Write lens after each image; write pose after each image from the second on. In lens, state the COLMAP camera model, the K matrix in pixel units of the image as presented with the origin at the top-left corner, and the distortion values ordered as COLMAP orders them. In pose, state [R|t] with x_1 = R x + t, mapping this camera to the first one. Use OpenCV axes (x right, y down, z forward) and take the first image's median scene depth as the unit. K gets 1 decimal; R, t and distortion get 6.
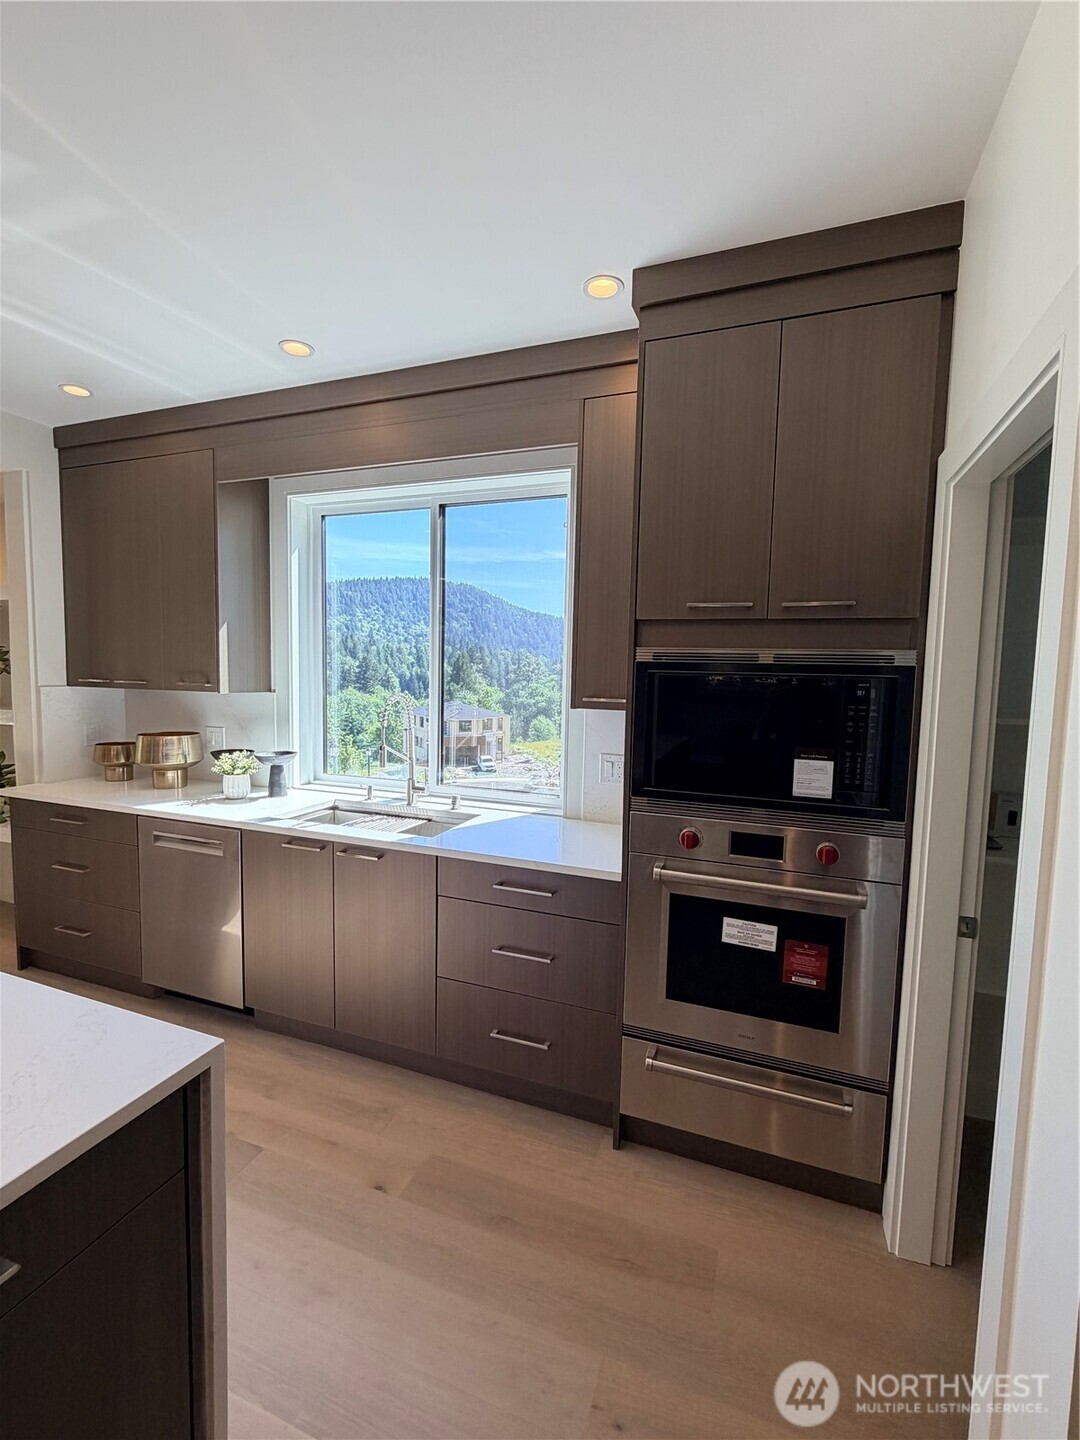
lens RADIAL K [[637.4, 0, 543.1], [0, 637.4, 724.1], [0, 0, 1]] dist [-0.004970, -0.000070]
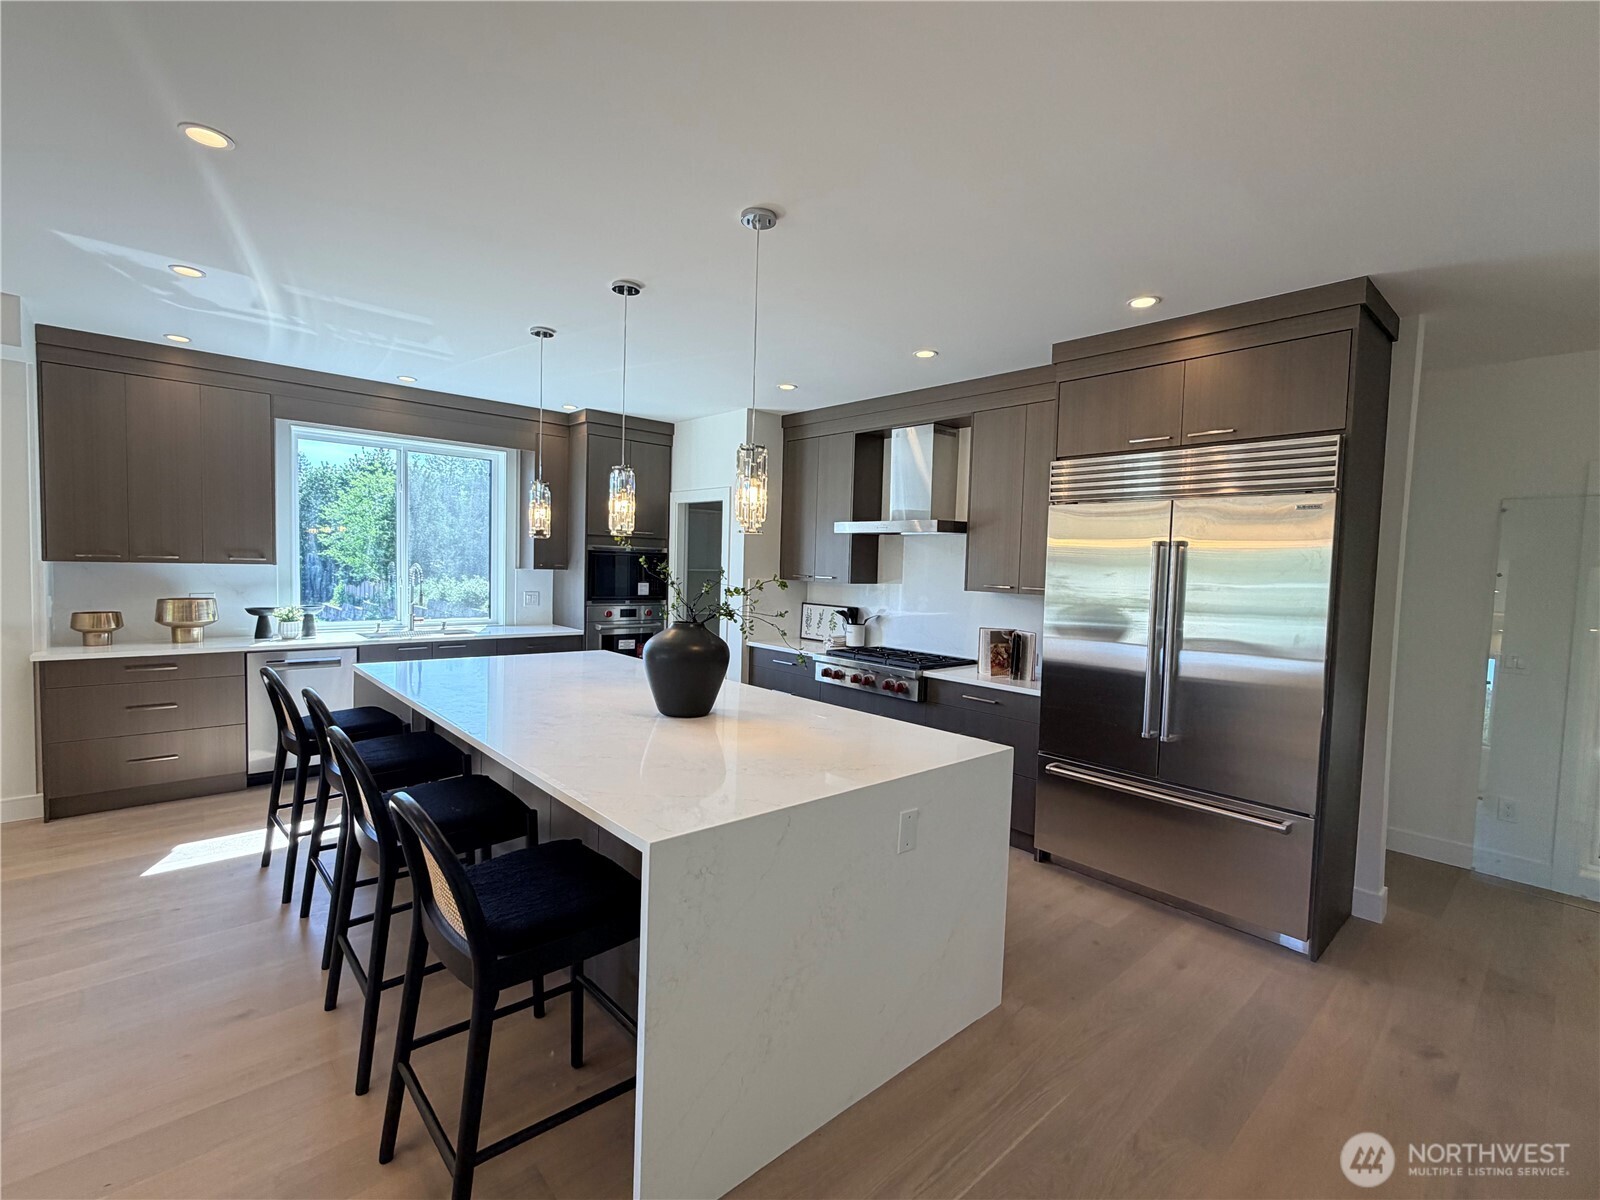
lens RADIAL K [[708.2, 0, 803.1], [0, 708.2, 599.8], [0, 0, 1]] dist [-0.004970, -0.000070]
pose [[0.471154, -0.054397, 0.880372, -2.129885], [0.053483, 0.998022, 0.033044, 0.062225], [-0.880428, 0.031516, 0.473131, -1.242878]]
